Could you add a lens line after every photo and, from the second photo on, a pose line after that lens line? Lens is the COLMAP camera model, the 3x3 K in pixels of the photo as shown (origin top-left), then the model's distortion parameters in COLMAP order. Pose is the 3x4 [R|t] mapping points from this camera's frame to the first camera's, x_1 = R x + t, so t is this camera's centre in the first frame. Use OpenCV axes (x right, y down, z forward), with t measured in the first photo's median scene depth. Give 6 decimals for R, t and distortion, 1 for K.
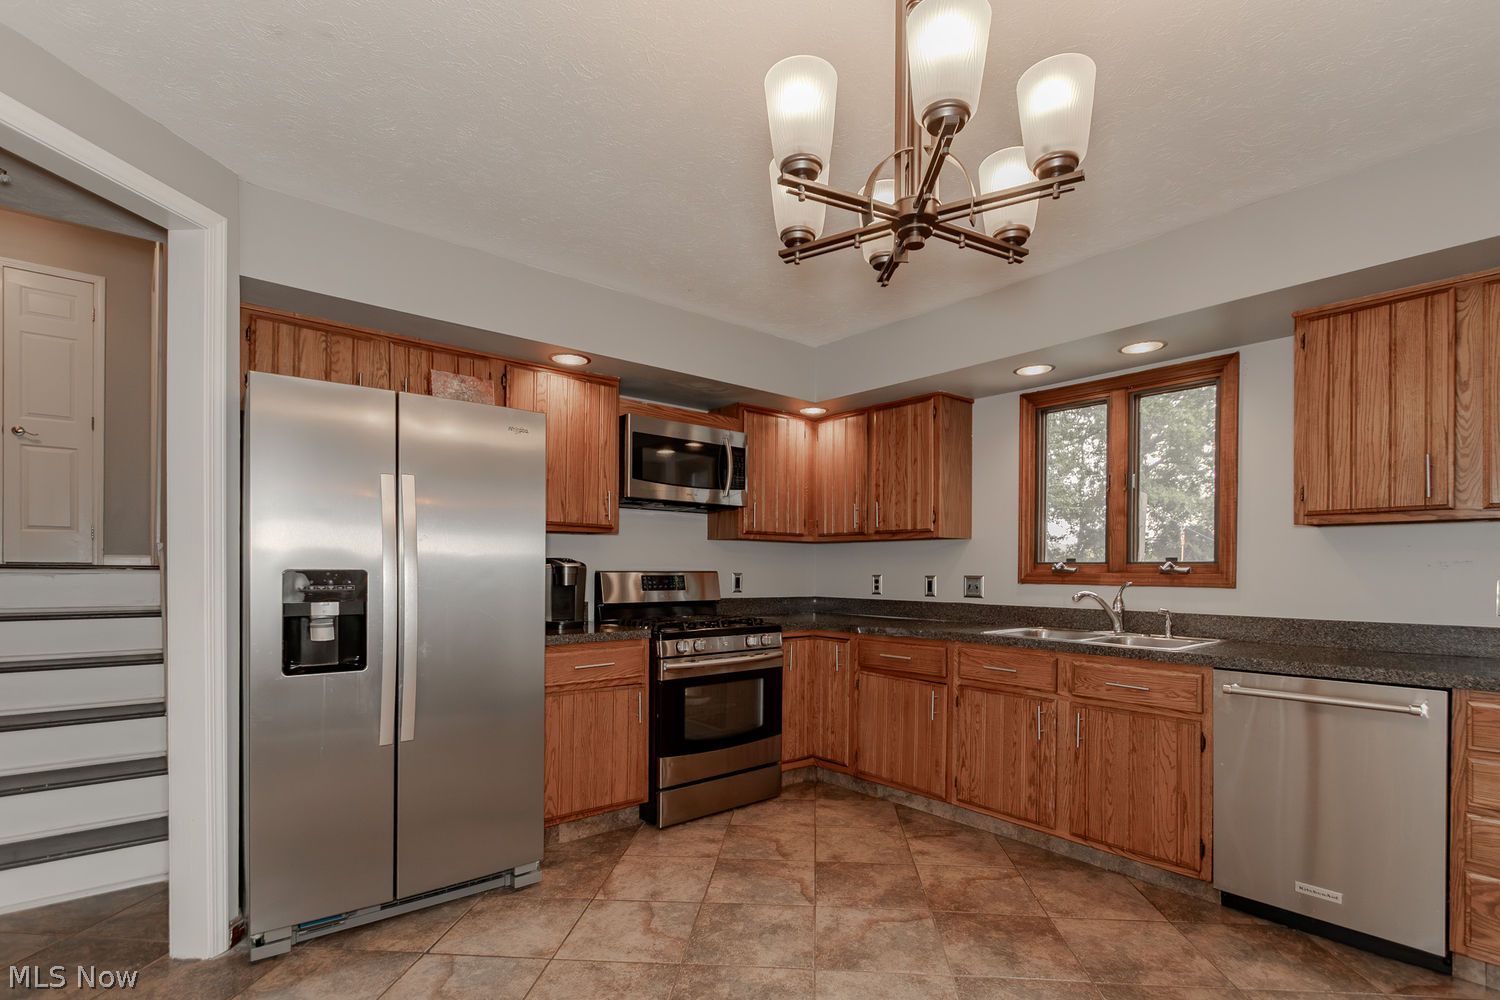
lens RADIAL K [[721.3, 0, 764.8], [0, 721.3, 572.6], [0, 0, 1]] dist [0.001558, -0.000176]
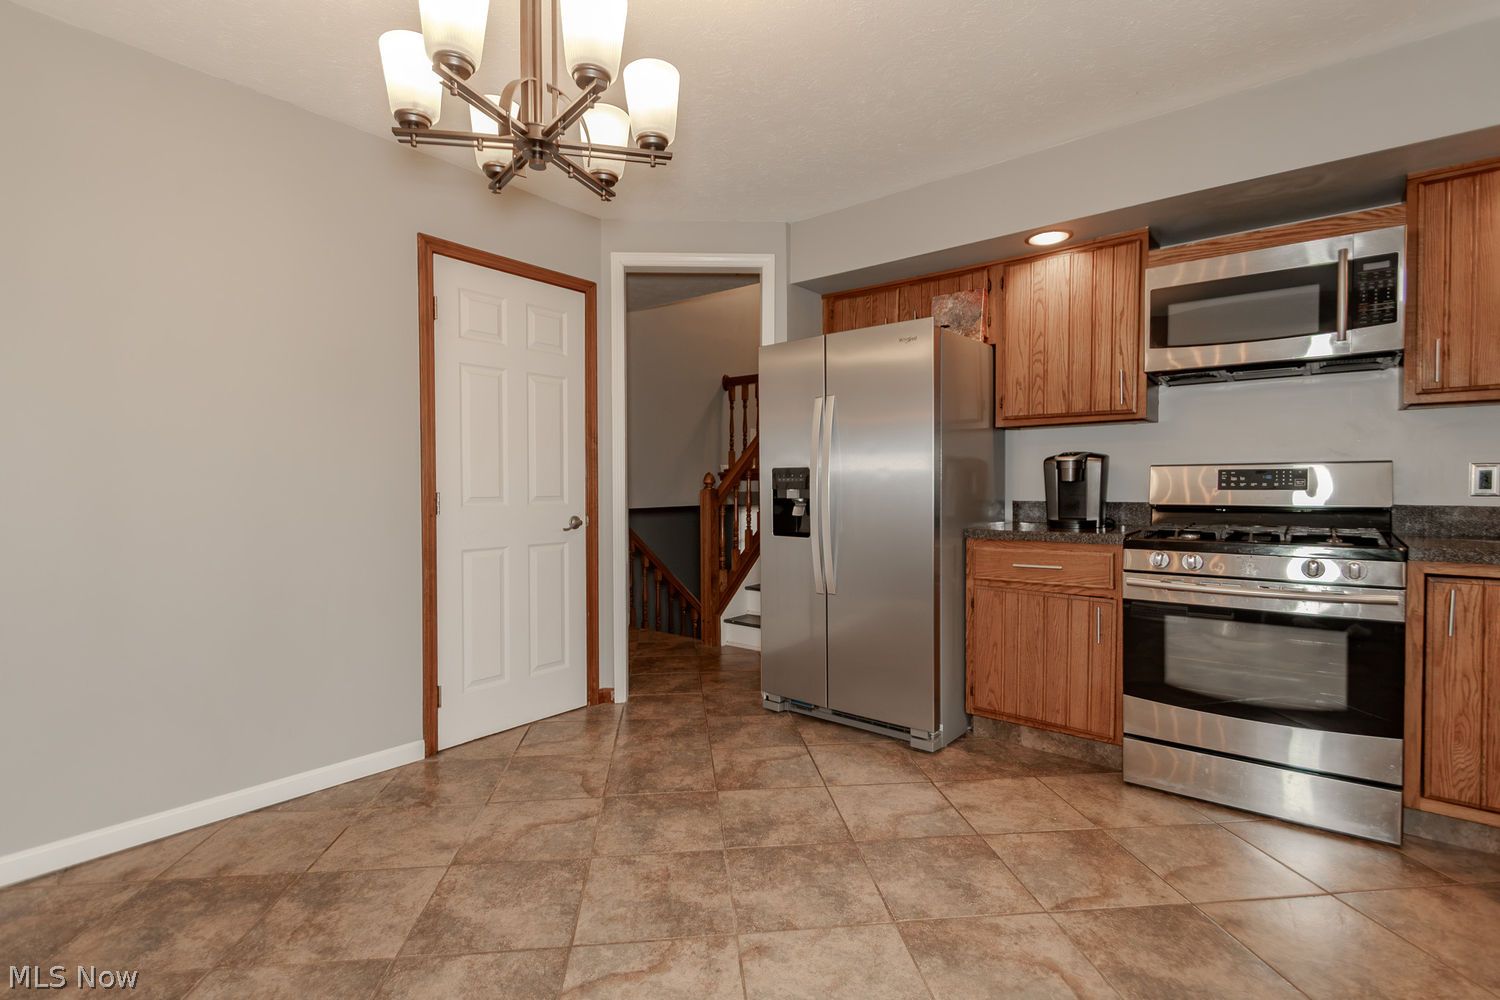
lens RADIAL K [[694.1, 0, 737.7], [0, 694.1, 496.7], [0, 0, 1]] dist [0.020597, -0.016628]
pose [[0.162973, 0.011892, -0.986559, 0.524489], [0.001850, 0.999922, 0.012359, 0.024814], [0.986629, -0.003840, 0.162938, 0.428161]]
